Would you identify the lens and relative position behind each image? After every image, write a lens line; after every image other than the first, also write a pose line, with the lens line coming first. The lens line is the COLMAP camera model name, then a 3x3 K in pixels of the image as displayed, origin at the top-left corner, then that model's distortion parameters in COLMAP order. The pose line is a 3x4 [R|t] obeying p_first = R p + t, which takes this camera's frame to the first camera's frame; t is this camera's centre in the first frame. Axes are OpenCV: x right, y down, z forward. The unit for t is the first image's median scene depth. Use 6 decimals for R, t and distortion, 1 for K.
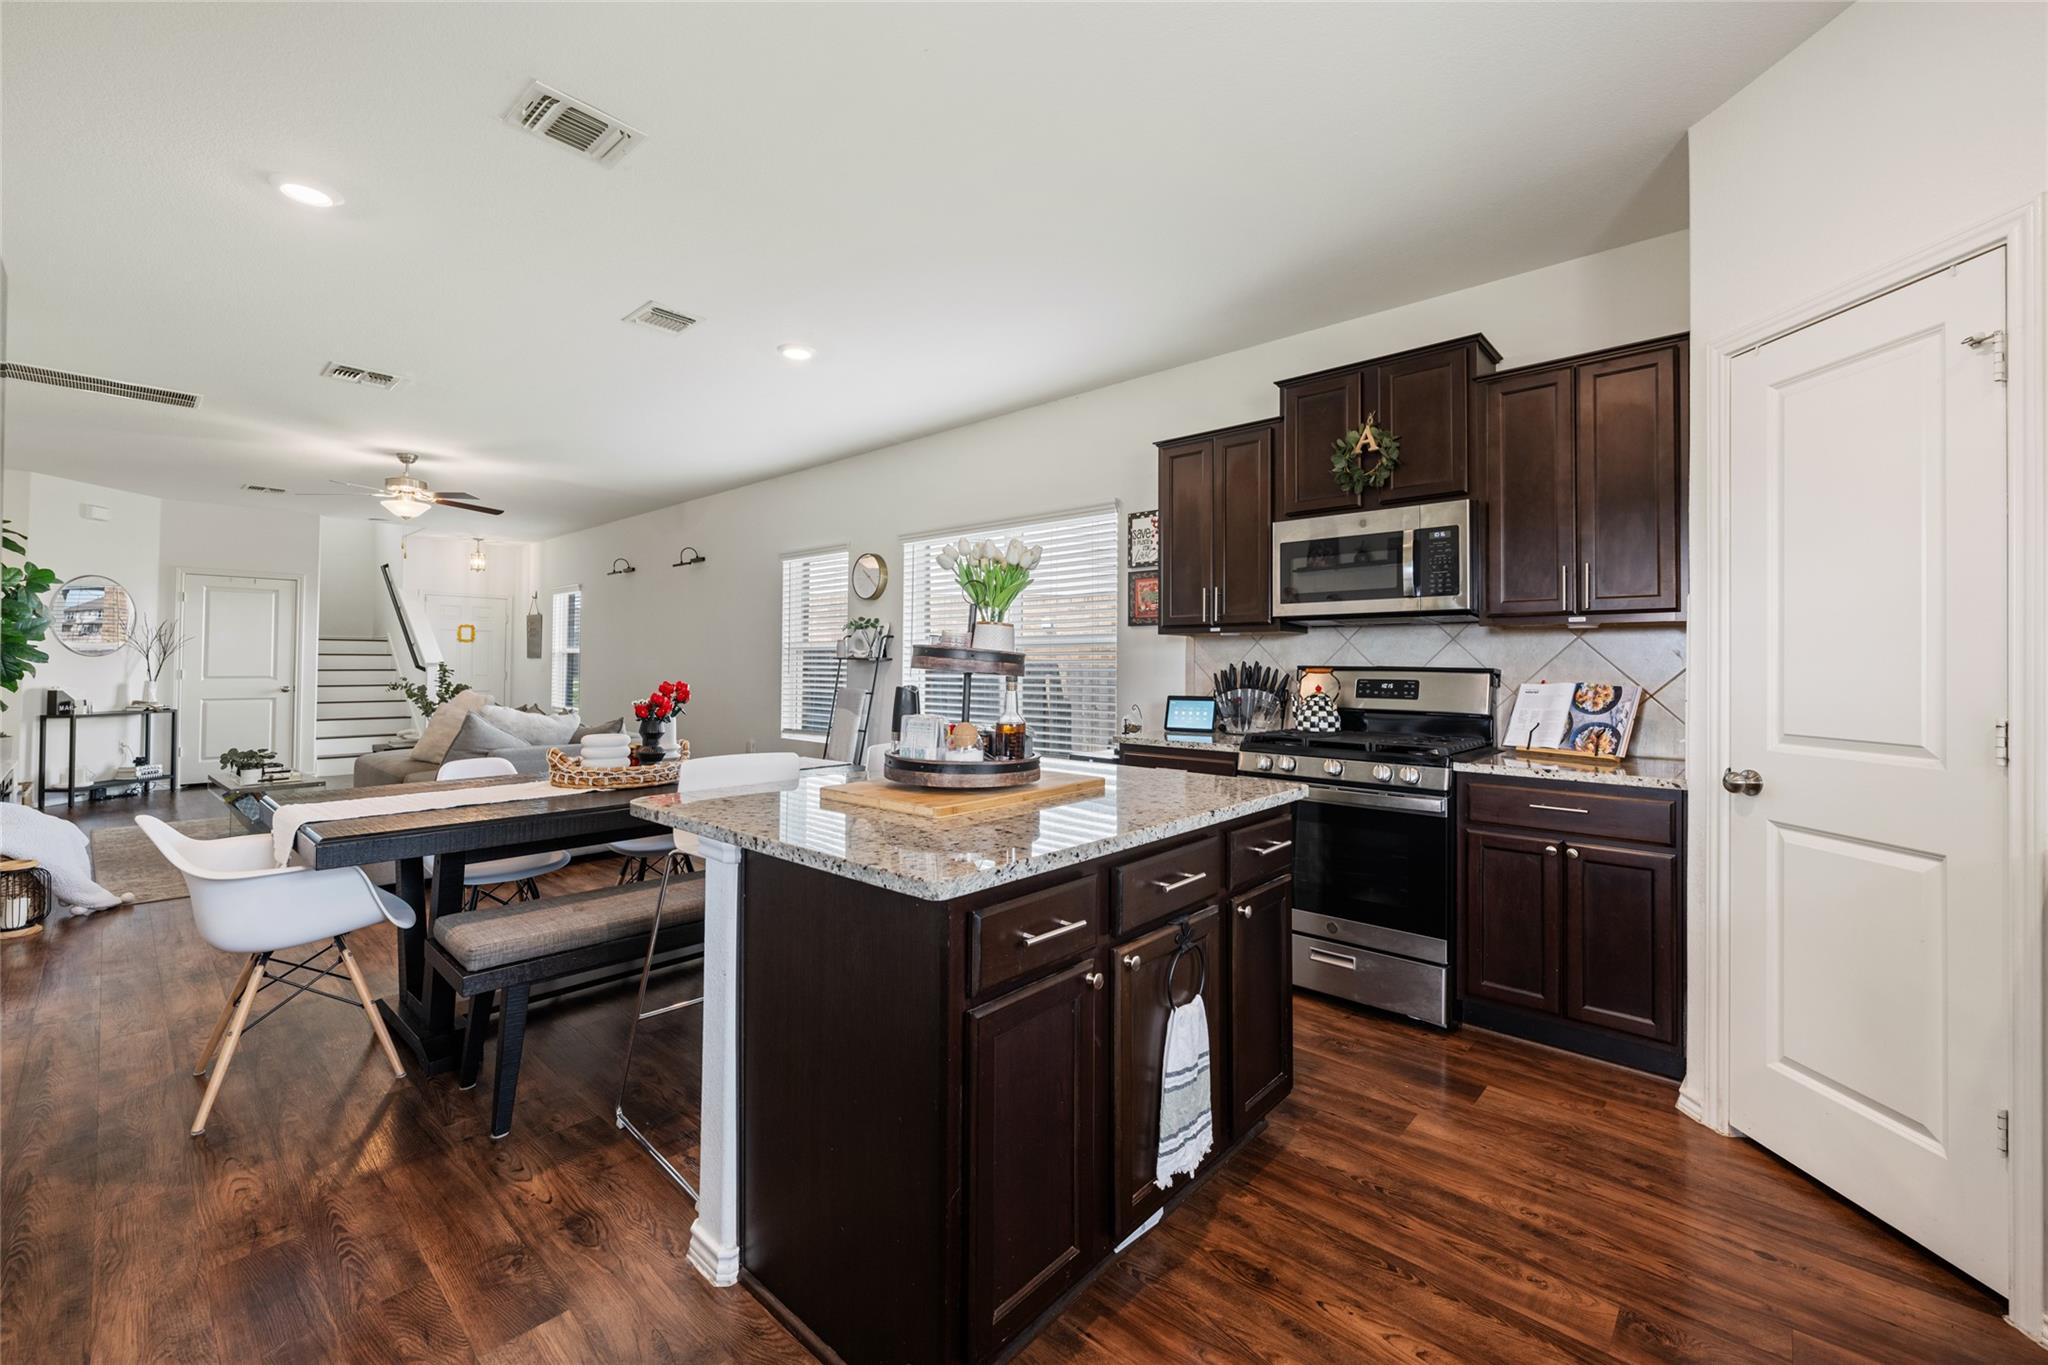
lens RADIAL K [[824.8, 0, 1027.8], [0, 824.8, 651.5], [0, 0, 1]] dist [-0.000399, 0.000269]
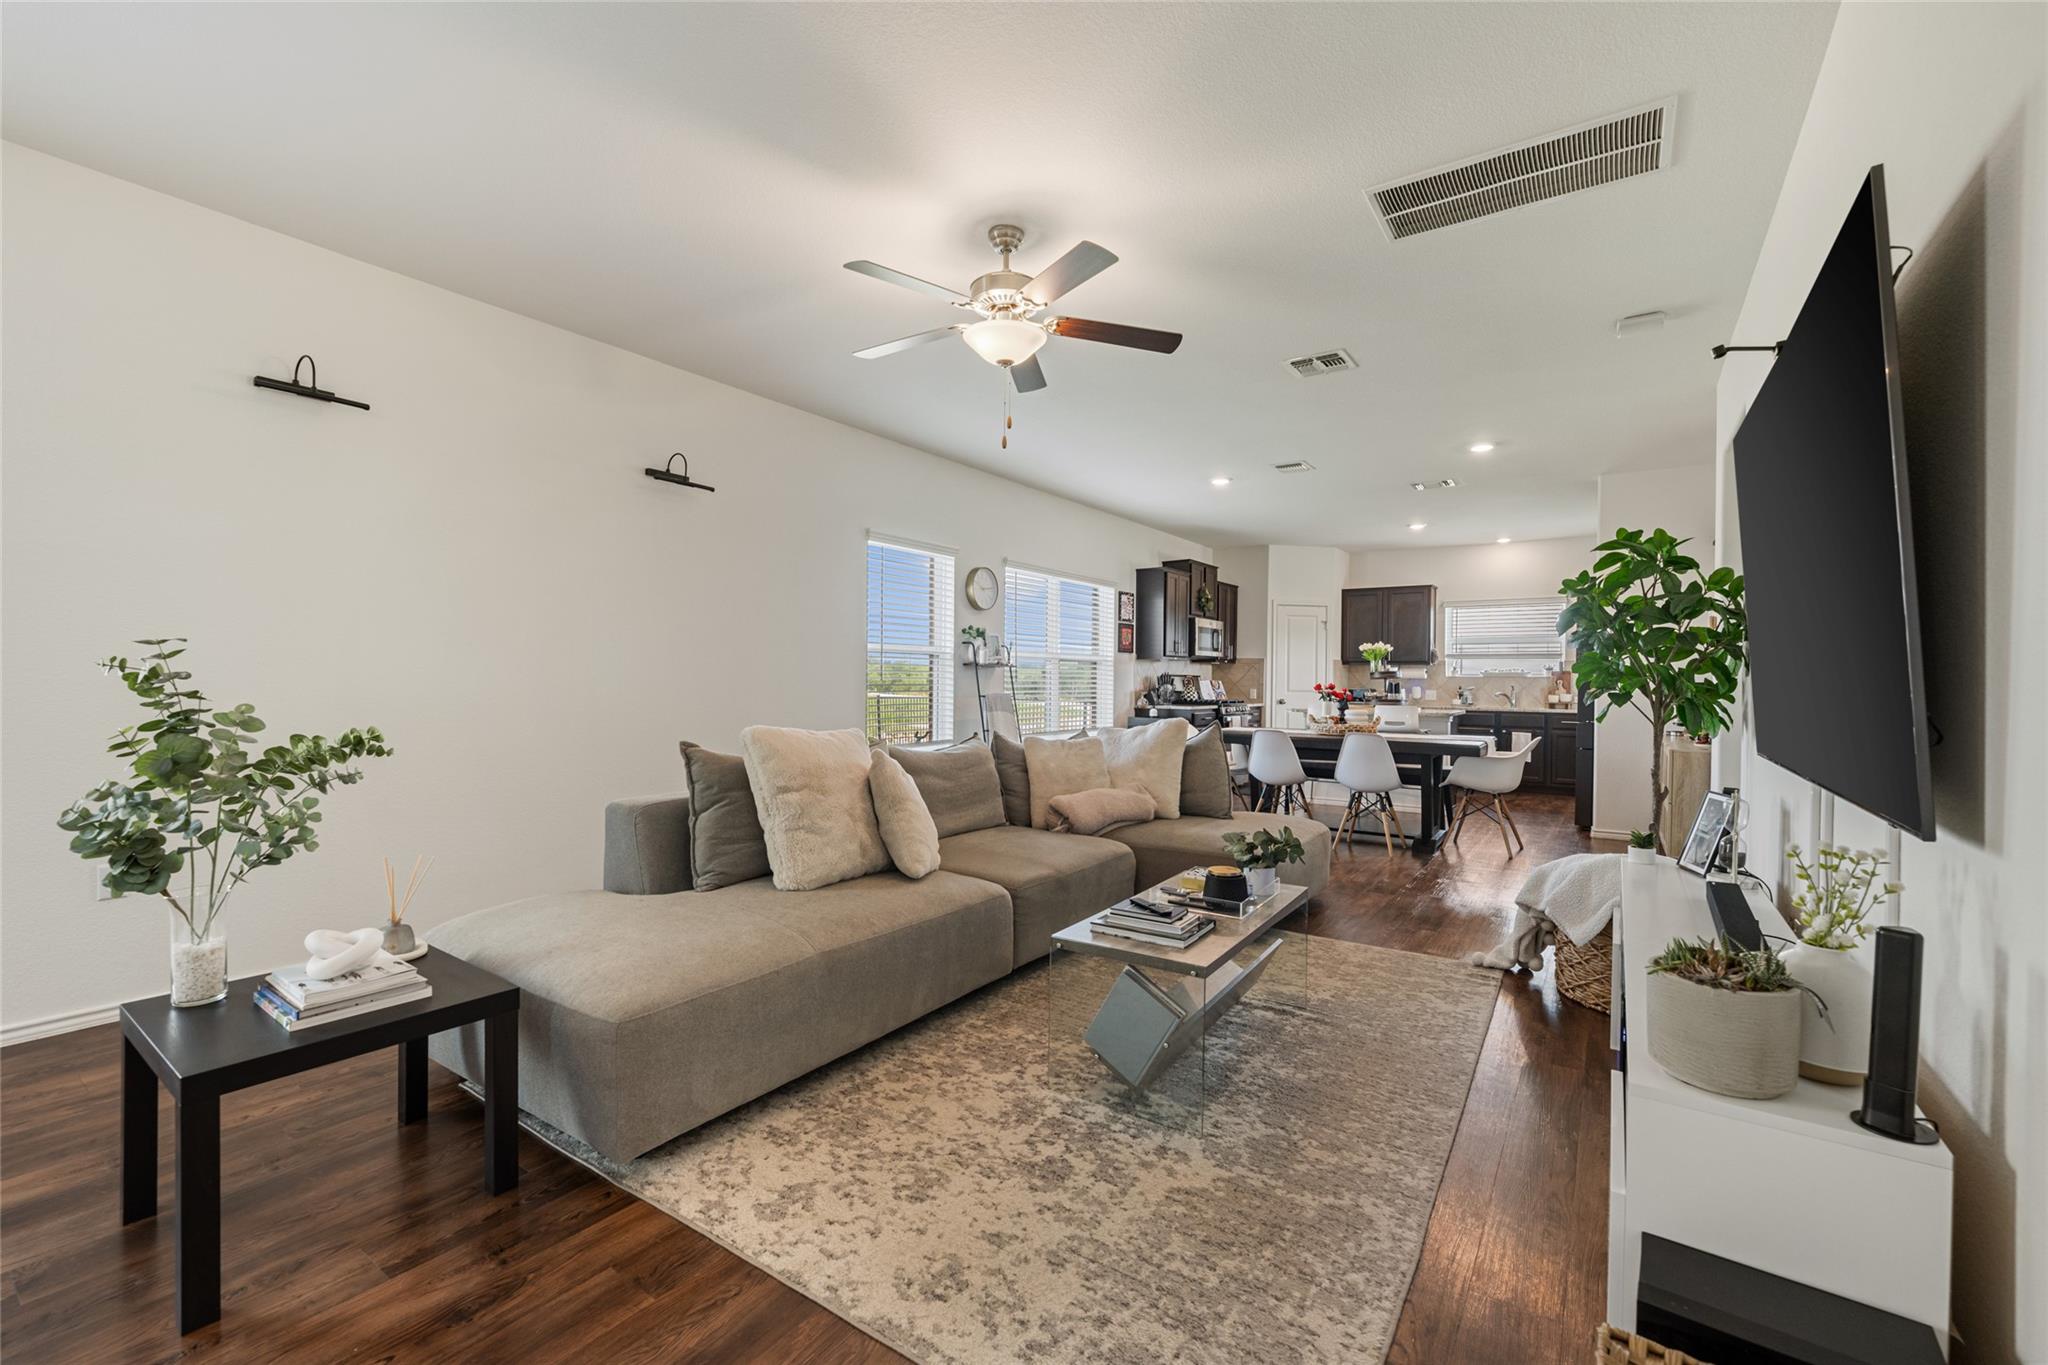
lens RADIAL K [[866.1, 0, 1026.2], [0, 866.1, 690.0], [0, 0, 1]] dist [0.000025, 0.000004]
pose [[-0.149112, -0.018280, 0.988651, -2.433920], [-0.027004, 0.999531, 0.014409, 0.043268], [-0.988451, -0.024549, -0.149536, 2.061331]]
